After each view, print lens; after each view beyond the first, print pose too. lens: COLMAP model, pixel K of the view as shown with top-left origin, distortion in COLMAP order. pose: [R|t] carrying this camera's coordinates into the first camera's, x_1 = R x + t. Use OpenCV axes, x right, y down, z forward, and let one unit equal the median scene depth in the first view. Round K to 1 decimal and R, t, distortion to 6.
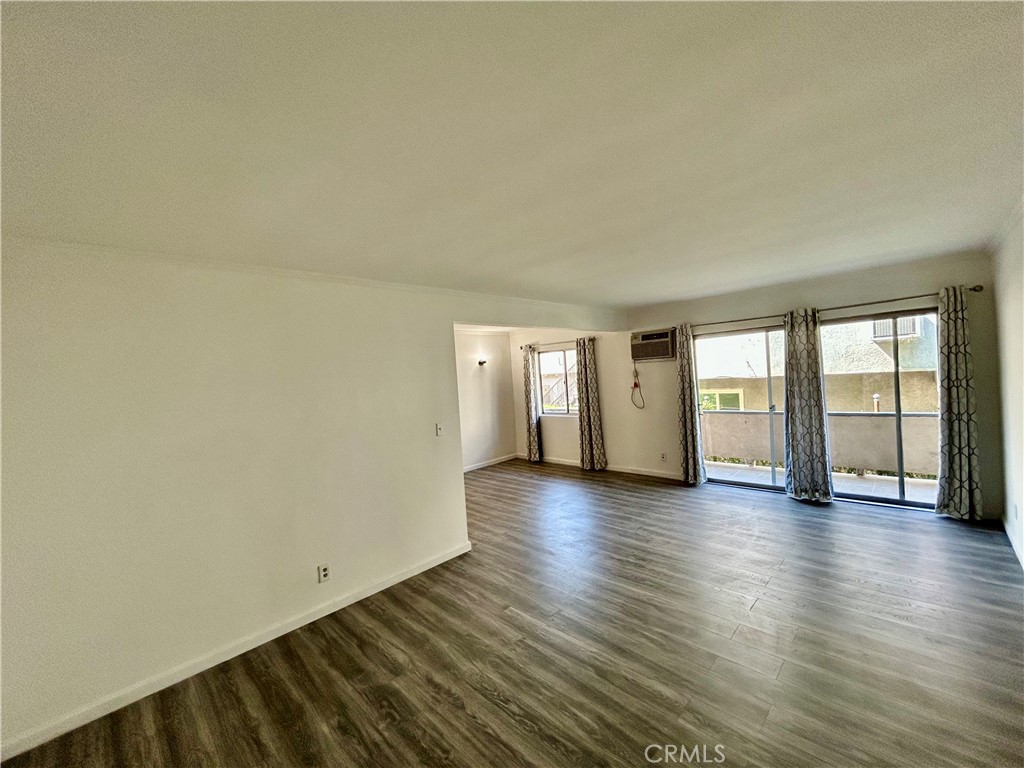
lens RADIAL K [[414.0, 0, 512.0], [0, 414.0, 384.0], [0, 0, 1]] dist [0.000447, 0.009720]
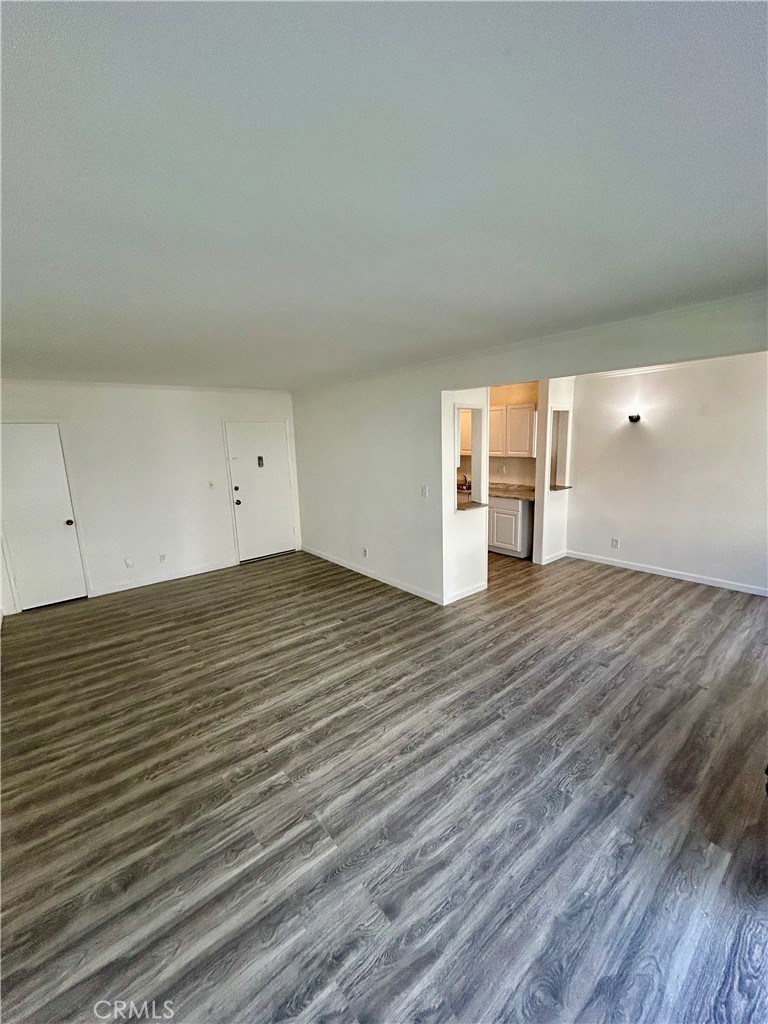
lens RADIAL K [[413.0, 0, 386.7], [0, 413.0, 510.8], [0, 0, 1]] dist [0.004049, 0.000438]
pose [[-0.095553, 0.244943, -0.964817, 1.123330], [0.013122, 0.969478, 0.244827, -0.140987], [0.995338, 0.010734, -0.095851, 1.175333]]
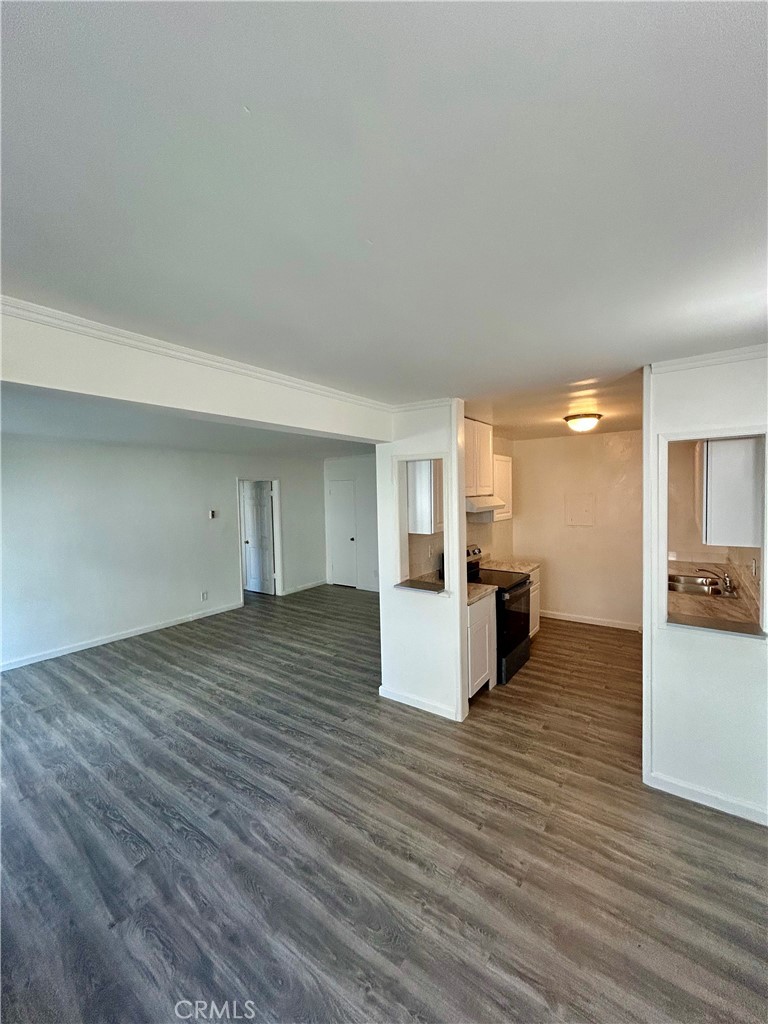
lens RADIAL K [[414.0, 0, 384.0], [0, 414.0, 512.0], [0, 0, 1]] dist [0.000447, 0.009720]
pose [[-0.984853, 0.092714, -0.146524, -0.014628], [0.081754, 0.993505, 0.079142, -0.094399], [0.152910, 0.065965, -0.986036, 2.324303]]
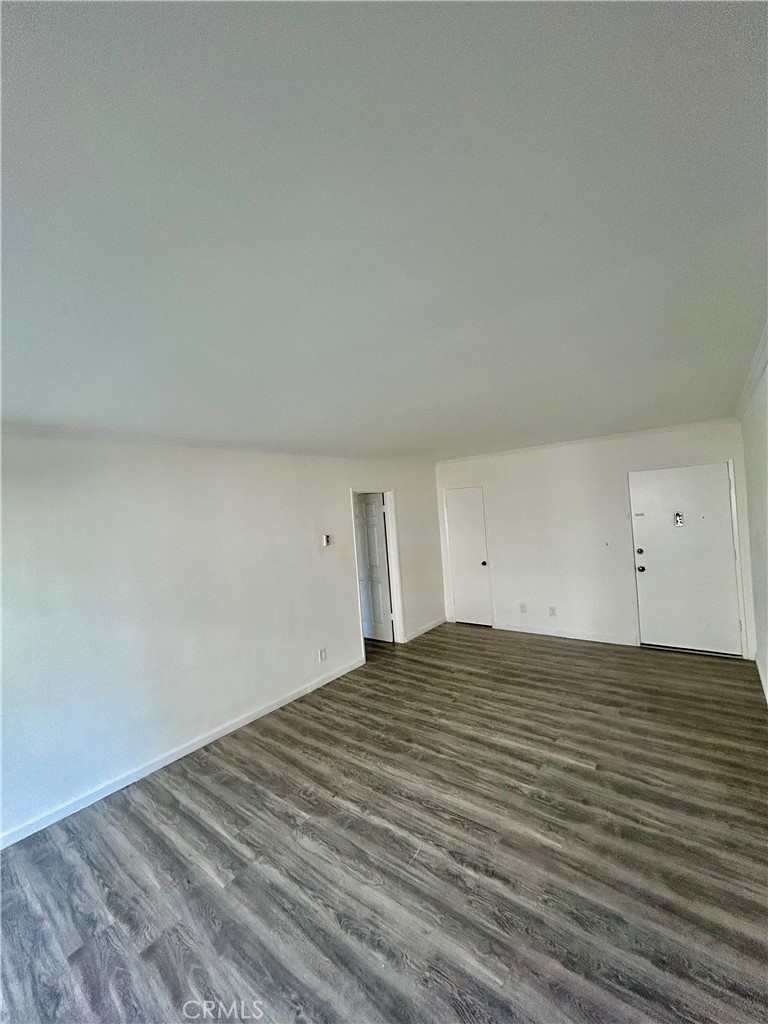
lens RADIAL K [[413.0, 0, 386.7], [0, 413.0, 510.8], [0, 0, 1]] dist [0.004049, 0.000438]
pose [[-0.984055, 0.135258, -0.115501, 0.442600], [0.132342, 0.990668, 0.032583, -0.112852], [0.118830, 0.016778, -0.992773, 1.708611]]
